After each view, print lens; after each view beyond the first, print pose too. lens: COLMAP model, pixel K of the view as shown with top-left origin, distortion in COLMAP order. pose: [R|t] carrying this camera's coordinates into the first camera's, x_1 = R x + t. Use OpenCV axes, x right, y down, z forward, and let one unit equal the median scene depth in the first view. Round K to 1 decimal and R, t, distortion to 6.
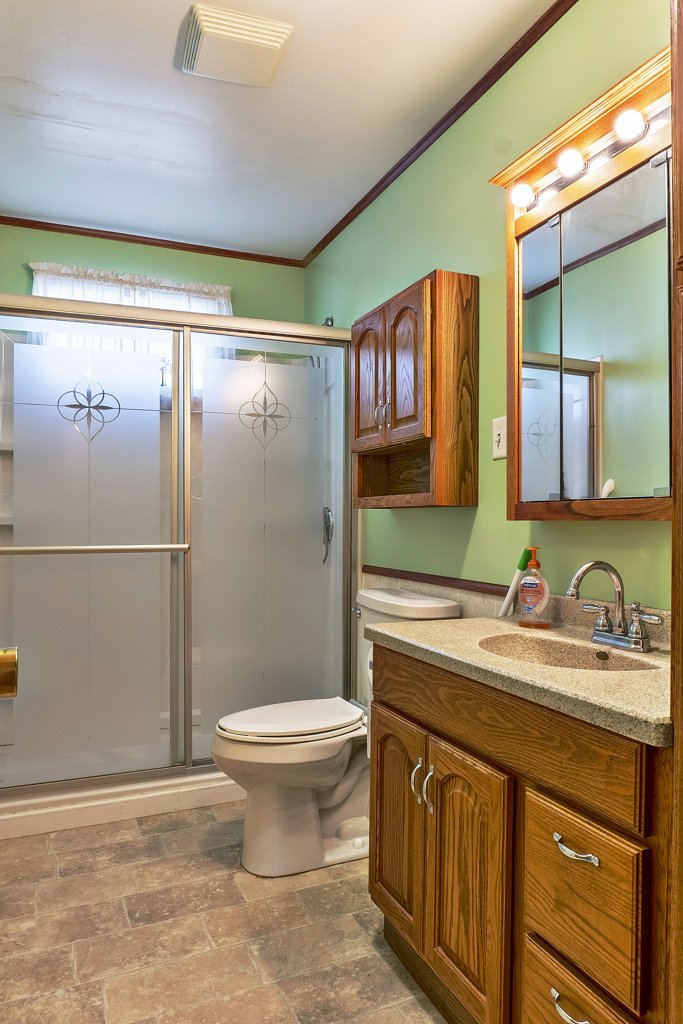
lens RADIAL K [[688.5, 0, 341.5], [0, 688.5, 512.0], [0, 0, 1]] dist [-0.020951, -0.001757]
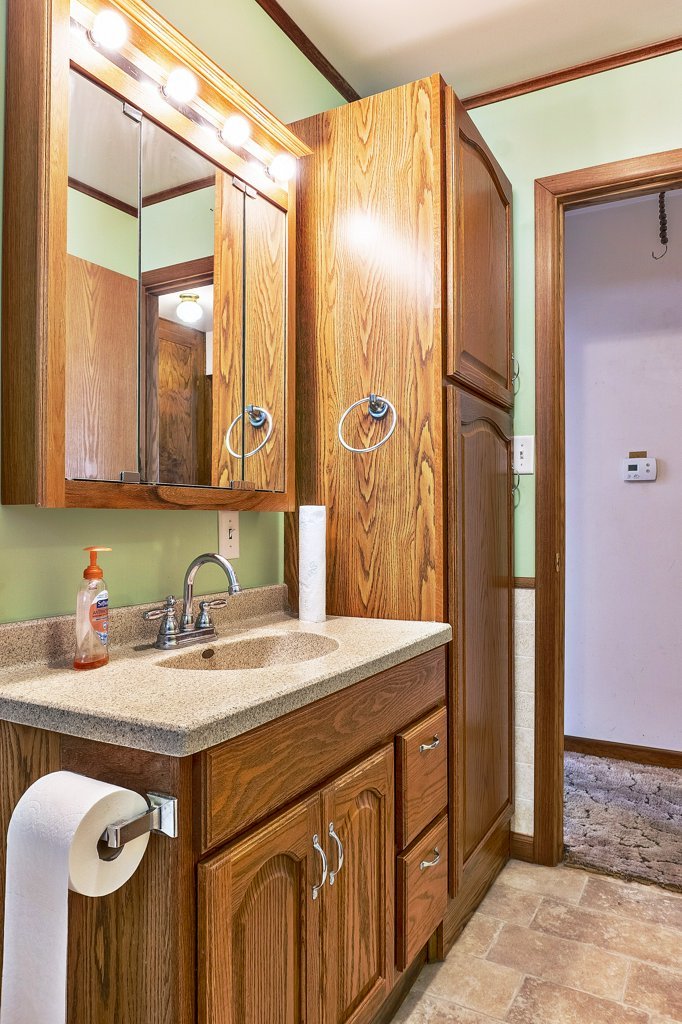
lens RADIAL K [[688.5, 0, 341.0], [0, 688.5, 512.0], [0, 0, 1]] dist [-0.020951, -0.001757]
pose [[-0.615721, 0.003532, 0.787957, -0.479829], [-0.015031, 0.999755, -0.016227, 0.028058], [-0.787821, -0.021835, -0.615517, 1.449201]]
